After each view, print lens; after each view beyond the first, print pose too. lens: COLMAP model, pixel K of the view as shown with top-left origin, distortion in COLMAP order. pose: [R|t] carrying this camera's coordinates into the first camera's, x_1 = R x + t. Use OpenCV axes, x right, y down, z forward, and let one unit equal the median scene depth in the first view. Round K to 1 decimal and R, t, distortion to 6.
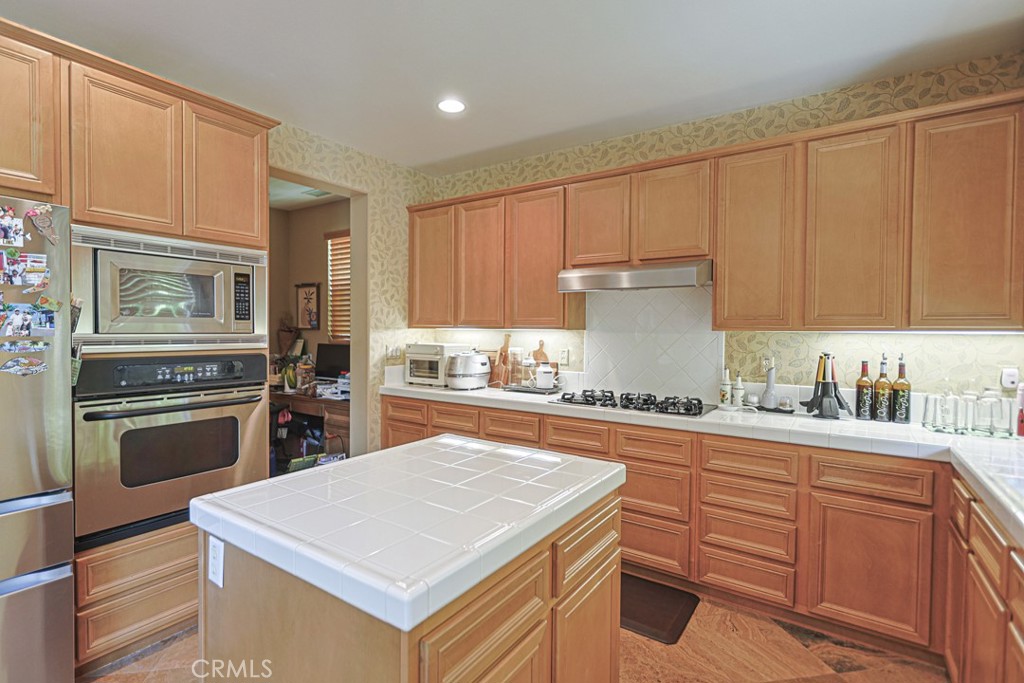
lens RADIAL K [[495.1, 0, 513.8], [0, 495.1, 349.0], [0, 0, 1]] dist [-0.002281, 0.000027]
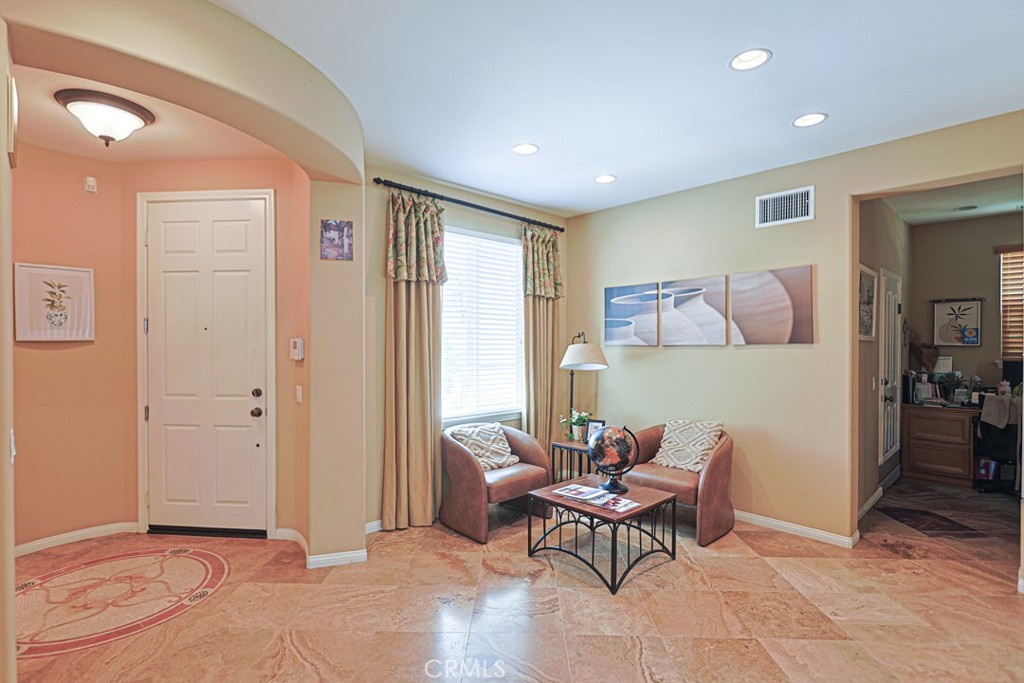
lens RADIAL K [[495.1, 0, 513.8], [0, 495.1, 349.0], [0, 0, 1]] dist [-0.002281, 0.000027]
pose [[0.981640, 0.000485, -0.190740, -2.121429], [-0.005880, 0.999598, -0.027720, -0.005138], [0.190650, 0.028332, 0.981249, -0.229744]]
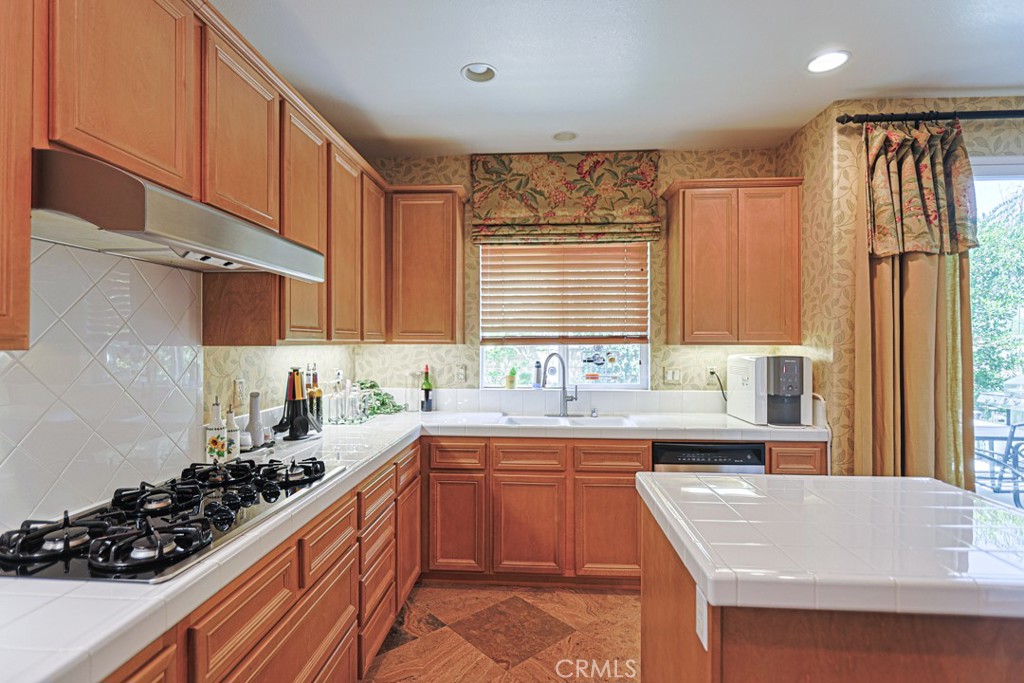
lens RADIAL K [[502.0, 0, 514.9], [0, 502.0, 341.6], [0, 0, 1]] dist [-0.000637, -0.000302]
pose [[-0.517449, -0.005433, 0.855697, -0.354025], [0.030460, 0.999229, 0.024764, -0.048788], [-0.855172, 0.038878, -0.516884, 1.073246]]
